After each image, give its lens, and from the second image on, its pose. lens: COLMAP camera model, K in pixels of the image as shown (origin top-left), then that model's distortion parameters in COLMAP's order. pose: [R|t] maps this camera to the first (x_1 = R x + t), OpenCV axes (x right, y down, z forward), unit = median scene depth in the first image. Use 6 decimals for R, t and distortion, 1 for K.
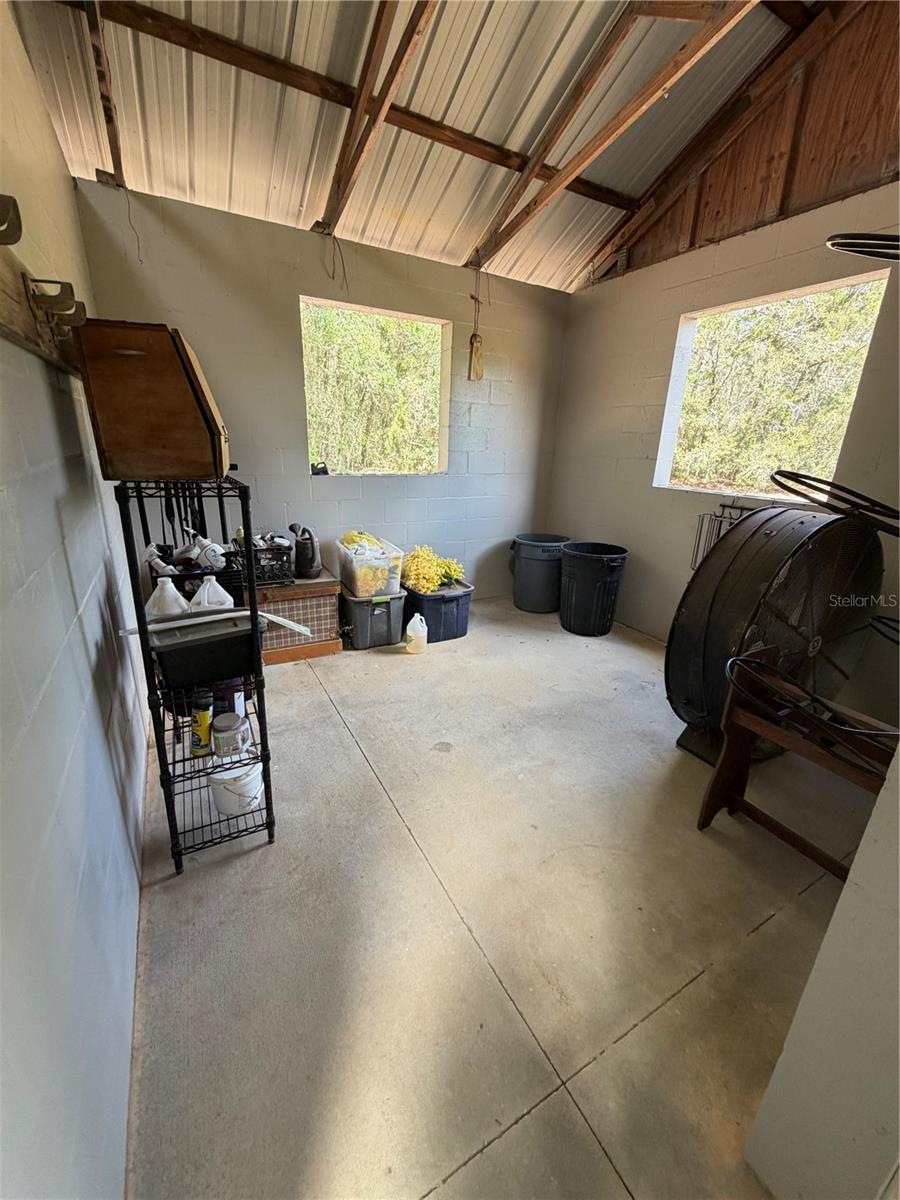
lens RADIAL K [[482.1, 0, 451.5], [0, 482.1, 606.3], [0, 0, 1]] dist [-0.001679, 0.000900]
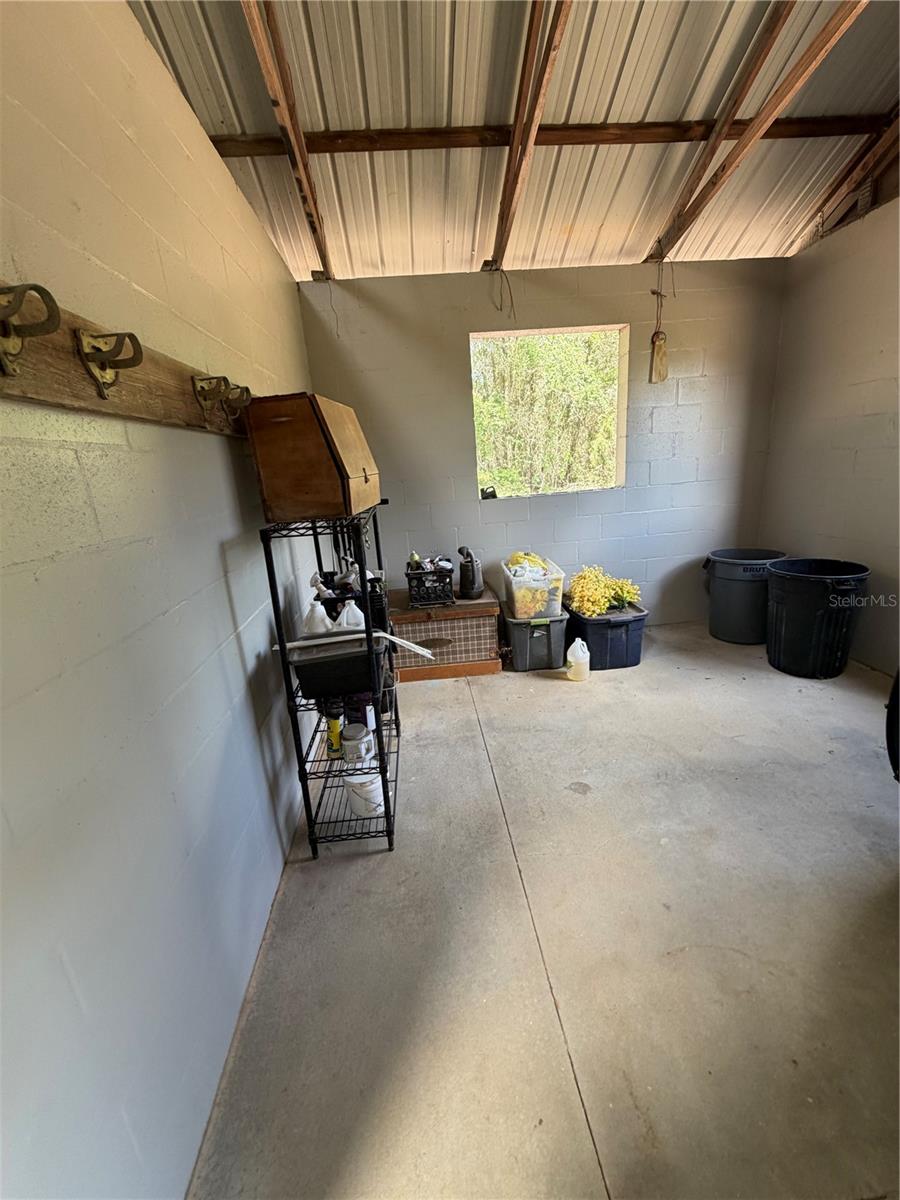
lens RADIAL K [[482.1, 0, 446.3], [0, 482.1, 606.0], [0, 0, 1]] dist [-0.001679, 0.000900]
pose [[0.903827, 0.025015, -0.427165, 0.135787], [-0.038363, 0.999007, -0.022671, -0.023305], [0.426174, 0.036878, 0.903889, 0.050103]]
